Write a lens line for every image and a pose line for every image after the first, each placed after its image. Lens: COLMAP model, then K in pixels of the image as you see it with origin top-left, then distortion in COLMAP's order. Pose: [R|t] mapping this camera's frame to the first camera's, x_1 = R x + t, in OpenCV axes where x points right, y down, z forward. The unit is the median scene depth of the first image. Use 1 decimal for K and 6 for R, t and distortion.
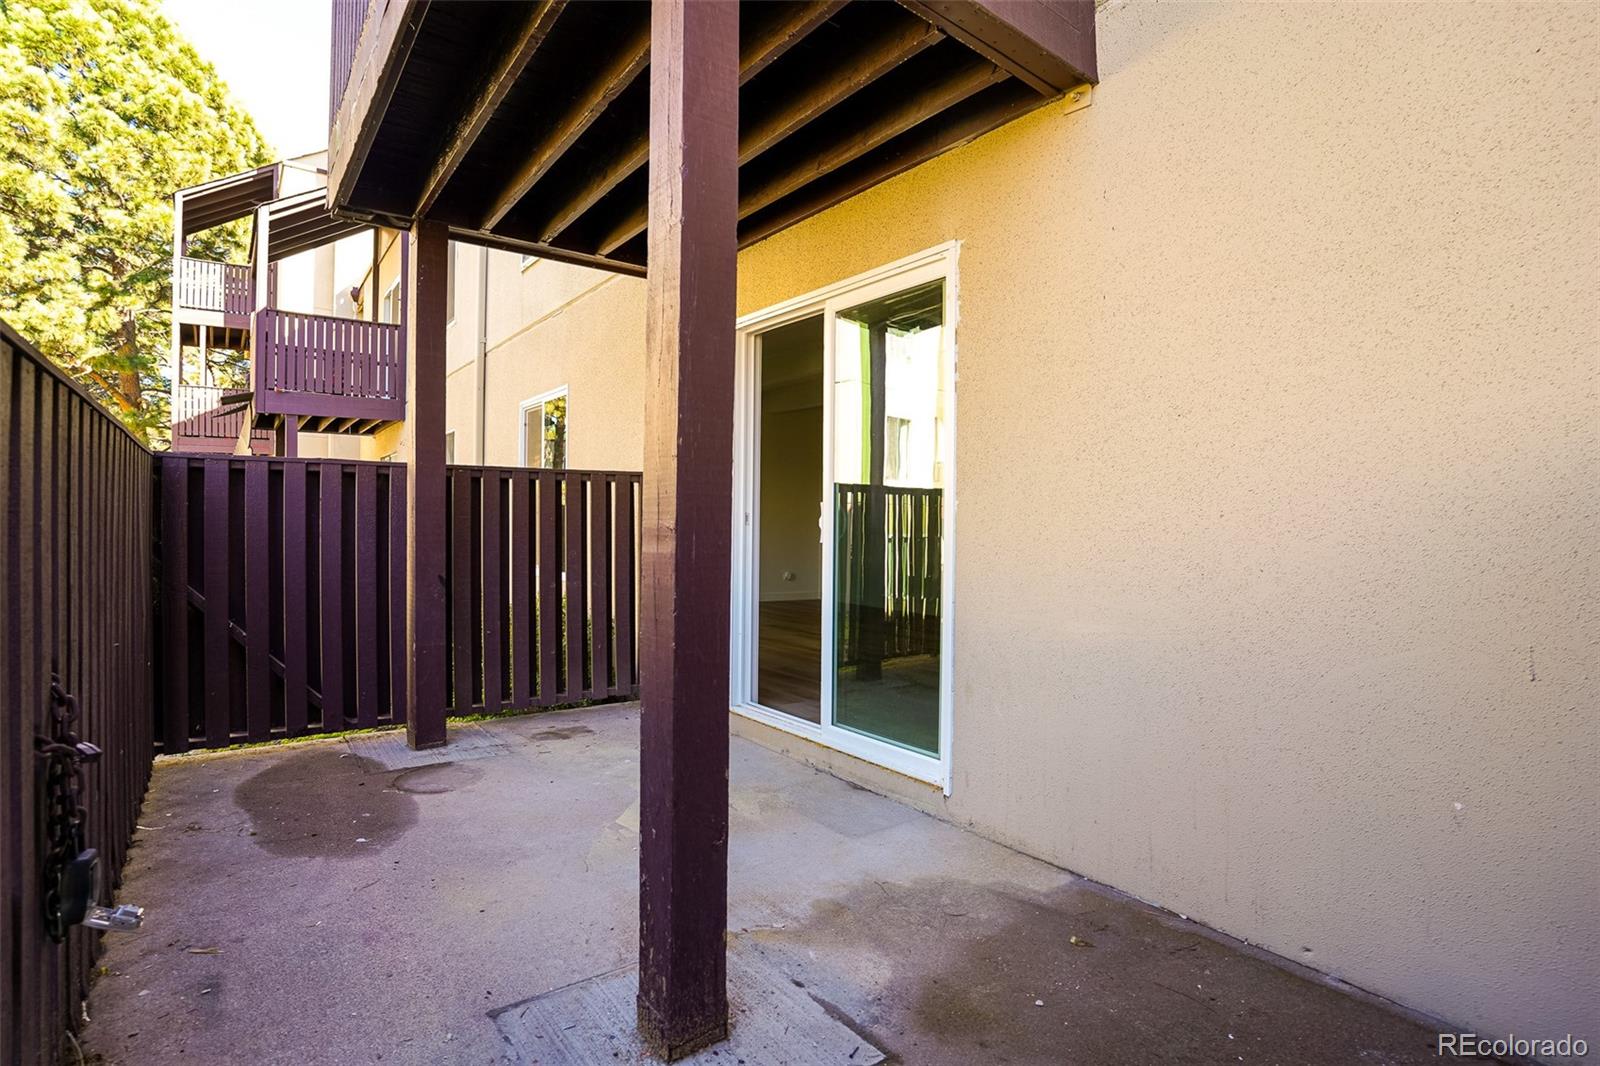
lens RADIAL K [[776.8, 0, 802.7], [0, 776.8, 528.6], [0, 0, 1]] dist [-0.041930, 0.008265]
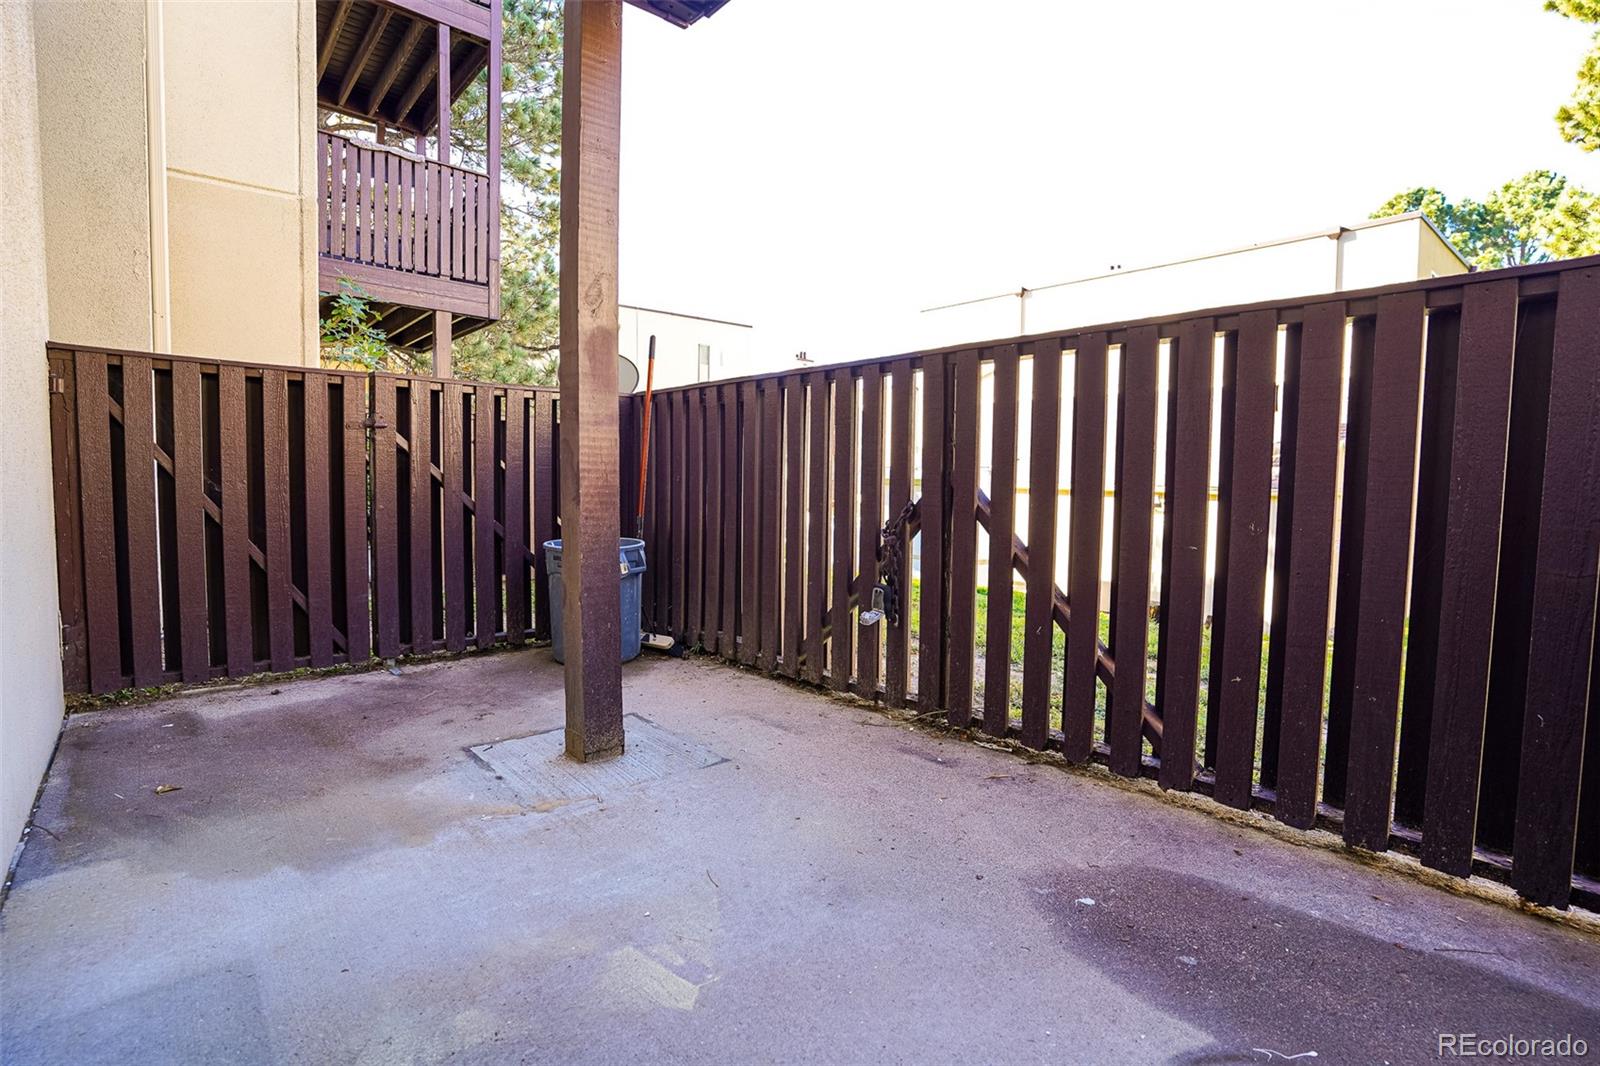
lens RADIAL K [[776.8, 0, 798.7], [0, 776.8, 529.2], [0, 0, 1]] dist [-0.041930, 0.008265]
pose [[-0.998518, -0.015932, -0.052040, -0.391830], [-0.019603, 0.997298, 0.070804, 0.078129], [0.050771, 0.071719, -0.996132, 2.075794]]
